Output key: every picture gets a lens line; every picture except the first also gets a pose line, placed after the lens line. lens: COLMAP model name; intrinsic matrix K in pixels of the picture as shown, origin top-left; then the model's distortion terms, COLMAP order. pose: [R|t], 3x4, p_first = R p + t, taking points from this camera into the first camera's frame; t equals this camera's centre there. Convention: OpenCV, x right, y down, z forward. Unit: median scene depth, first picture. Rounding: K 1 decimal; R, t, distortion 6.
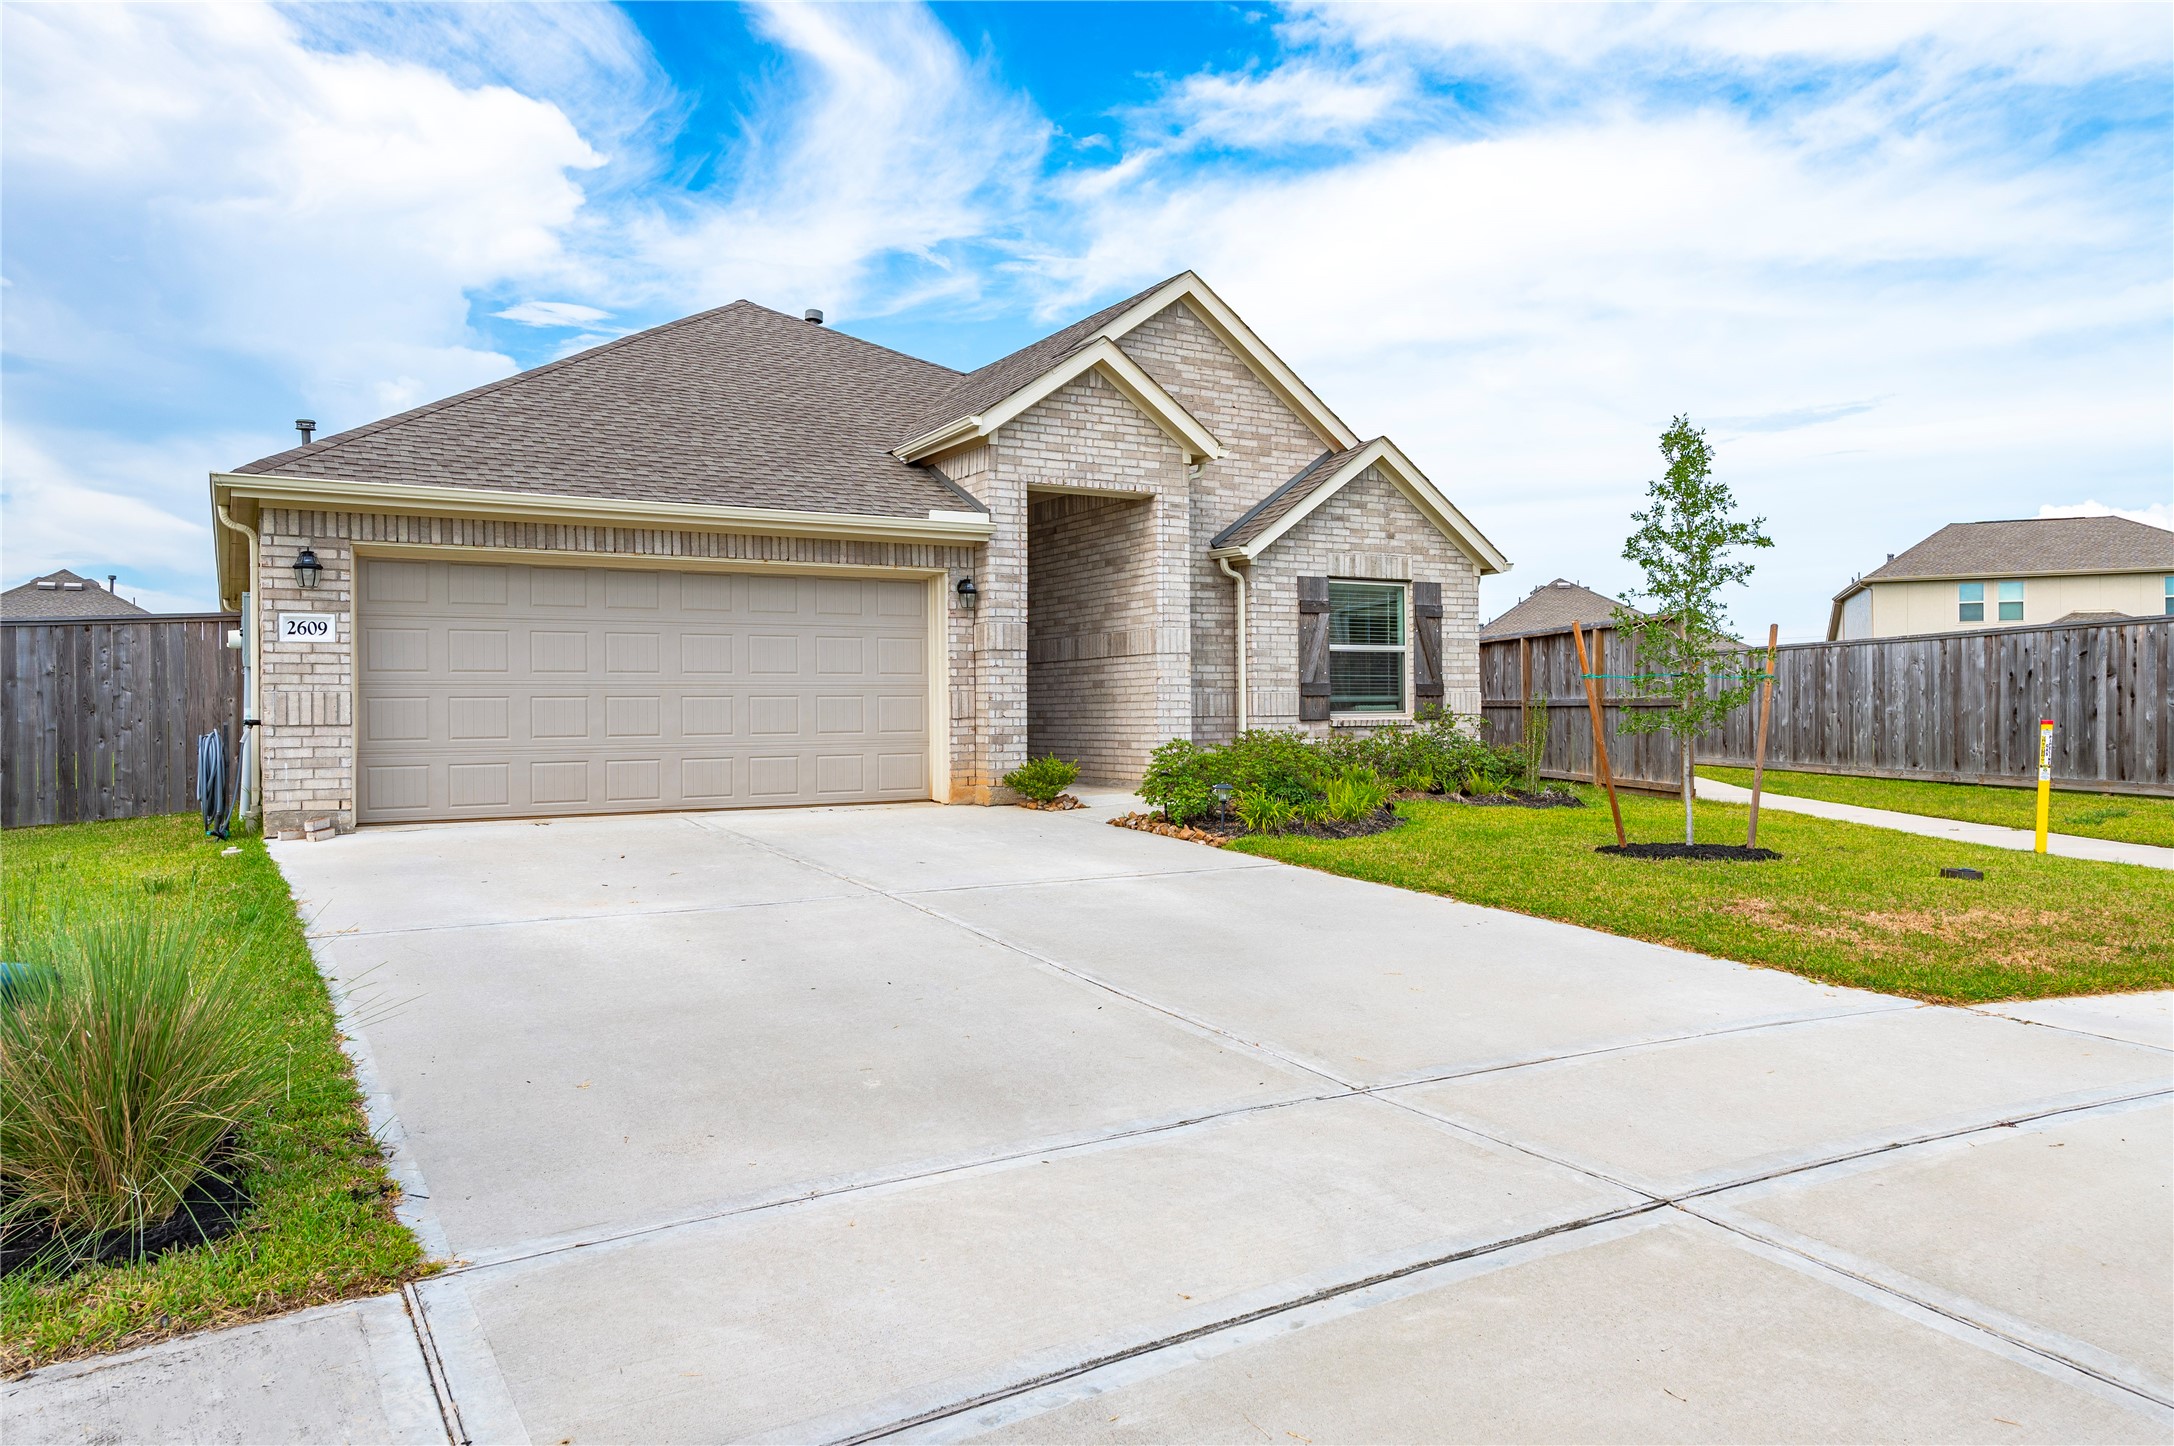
lens RADIAL K [[1450.7, 0, 1102.1], [0, 1450.7, 725.4], [0, 0, 1]] dist [-0.003220, 0.000952]
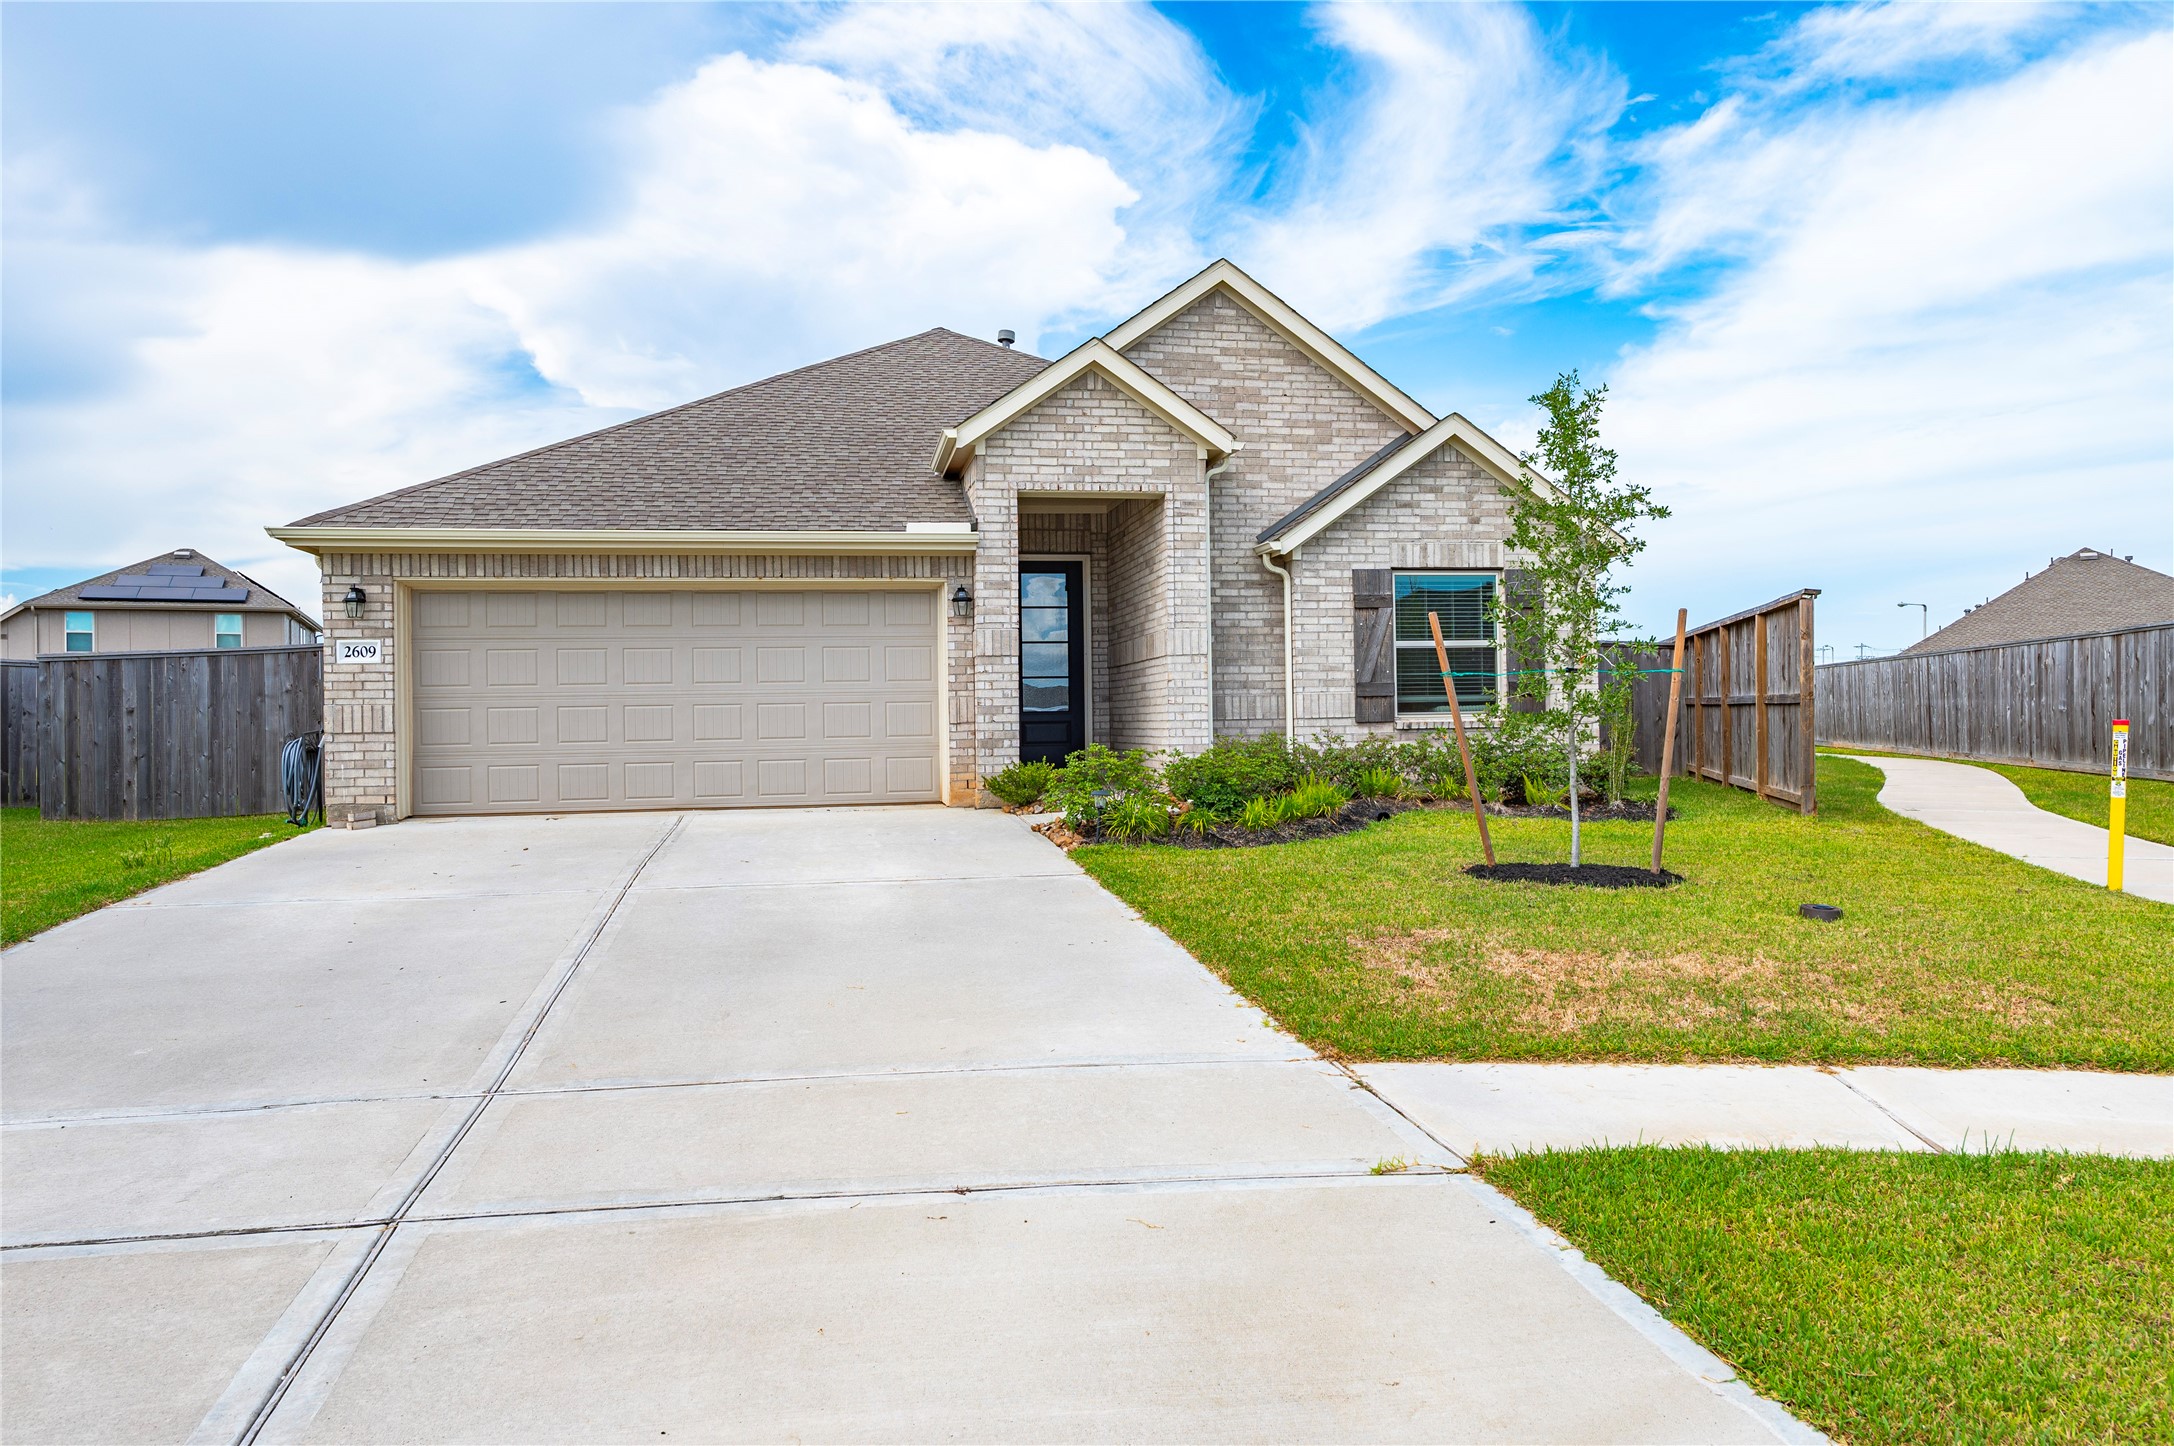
lens RADIAL K [[1450.7, 0, 1102.1], [0, 1450.7, 725.4], [0, 0, 1]] dist [-0.003220, 0.000952]
pose [[0.938046, -0.004271, -0.346485, 0.352313], [0.004422, 0.999990, -0.000356, -0.002469], [0.346483, -0.001198, 0.938056, 0.070534]]
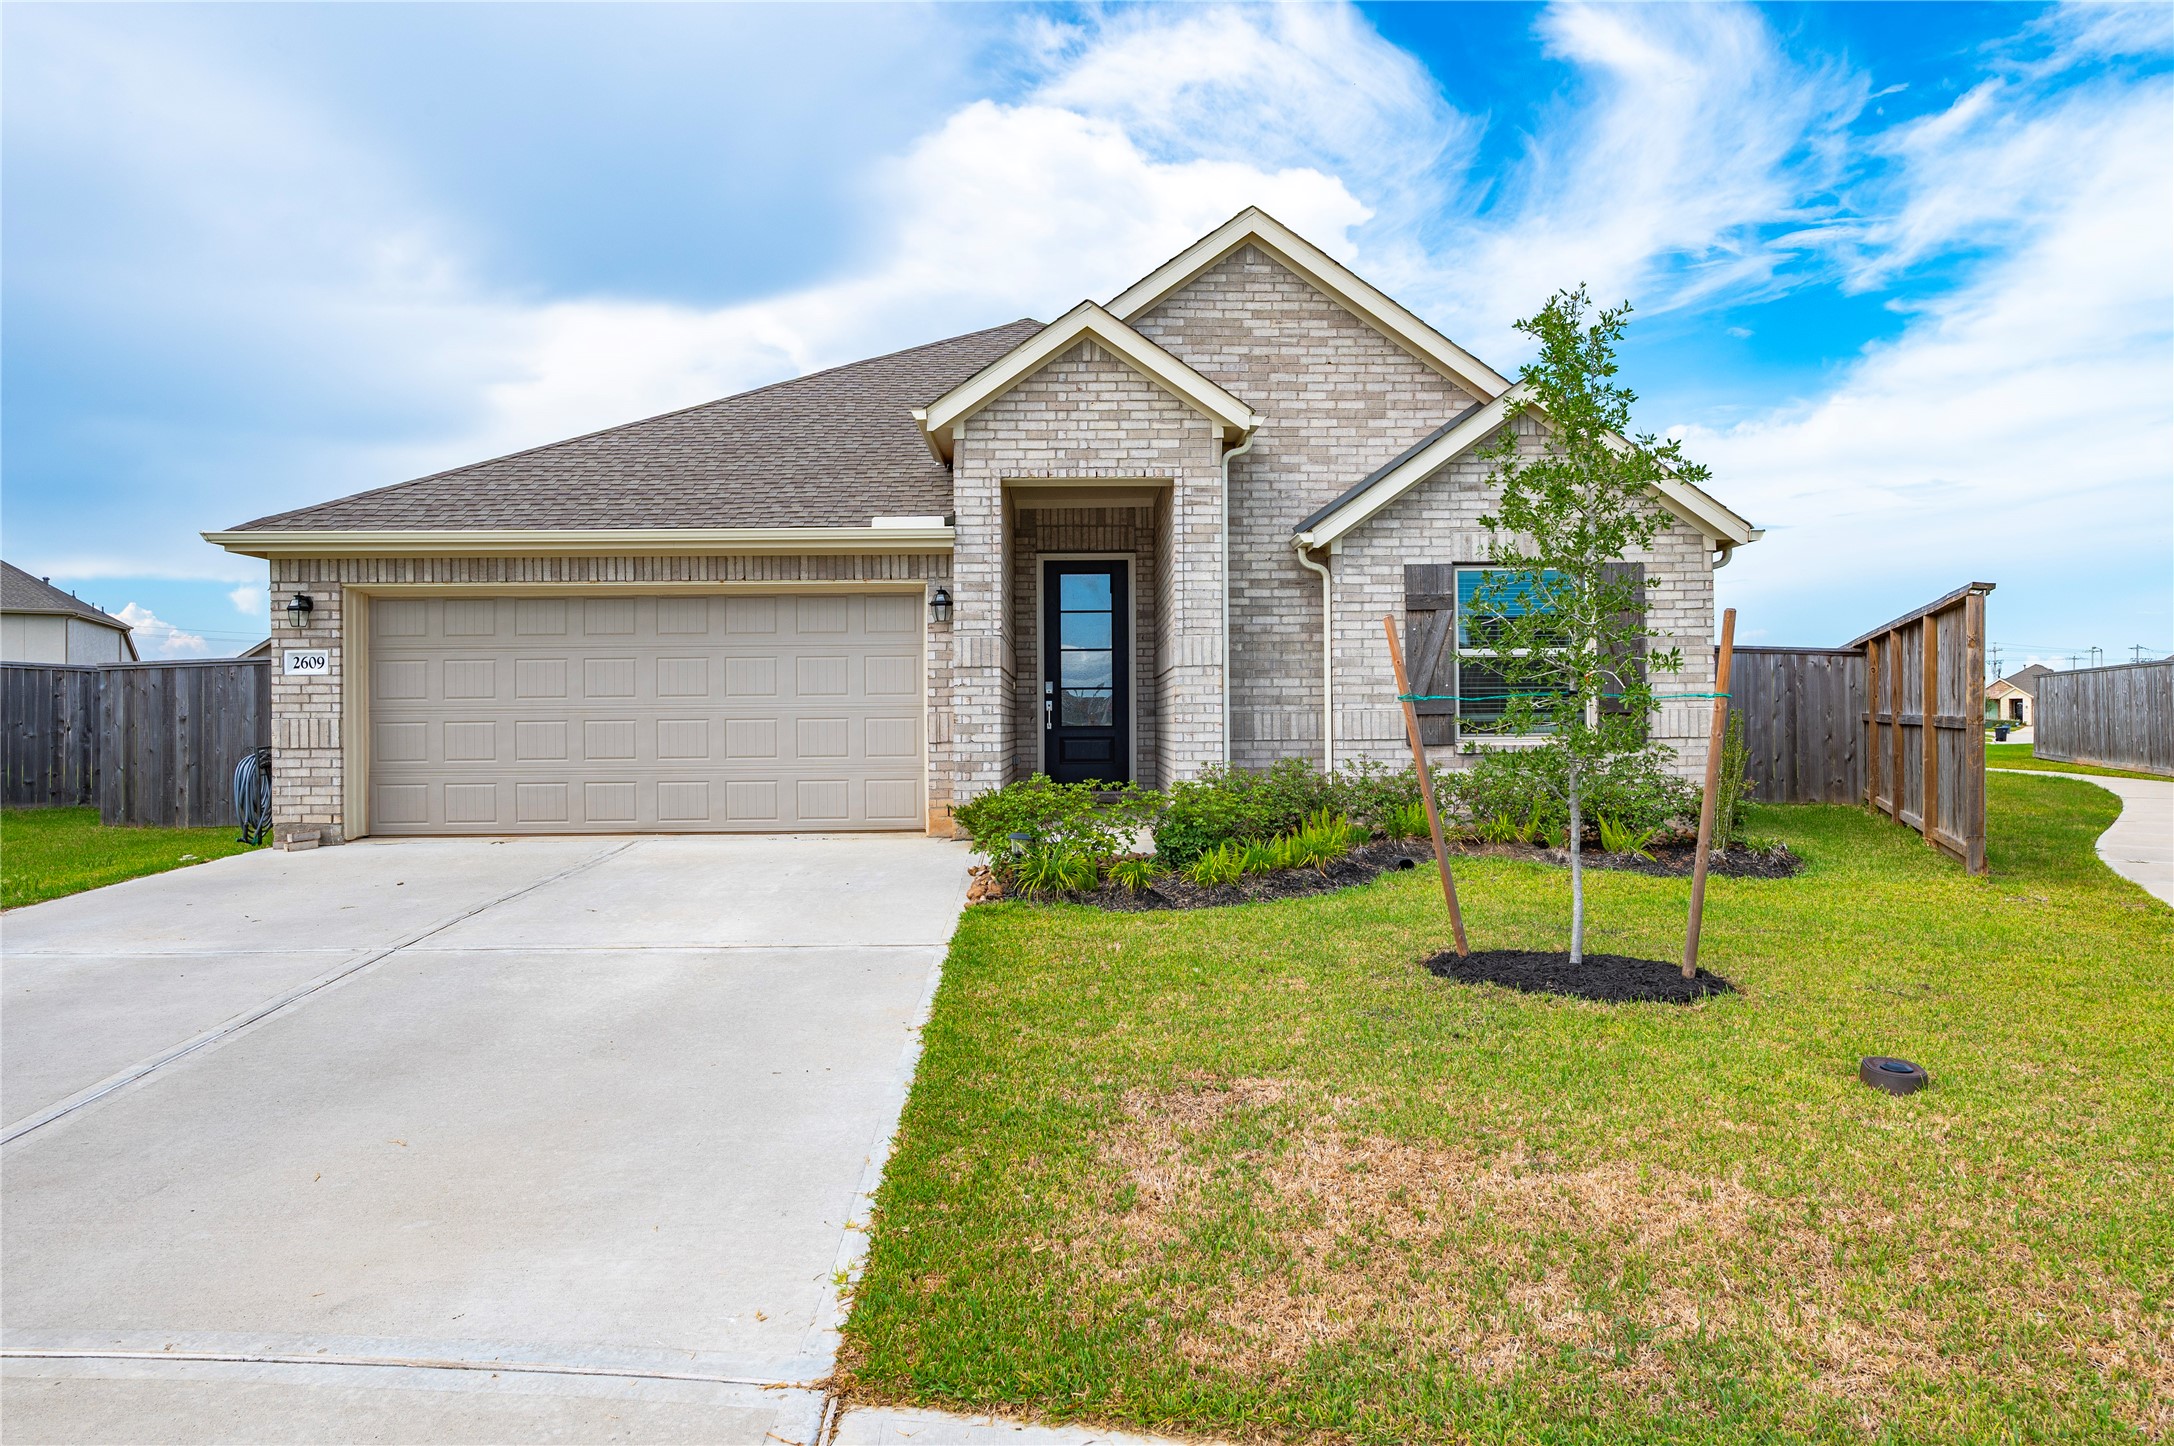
lens RADIAL K [[1365.9, 0, 1098.2], [0, 1365.9, 717.7], [0, 0, 1]] dist [-0.002041, -0.007017]
pose [[0.867313, 0.000956, -0.497763, 0.414760], [-0.003478, 0.999985, -0.004140, -0.017293], [0.497752, 0.005321, 0.867303, 0.303902]]
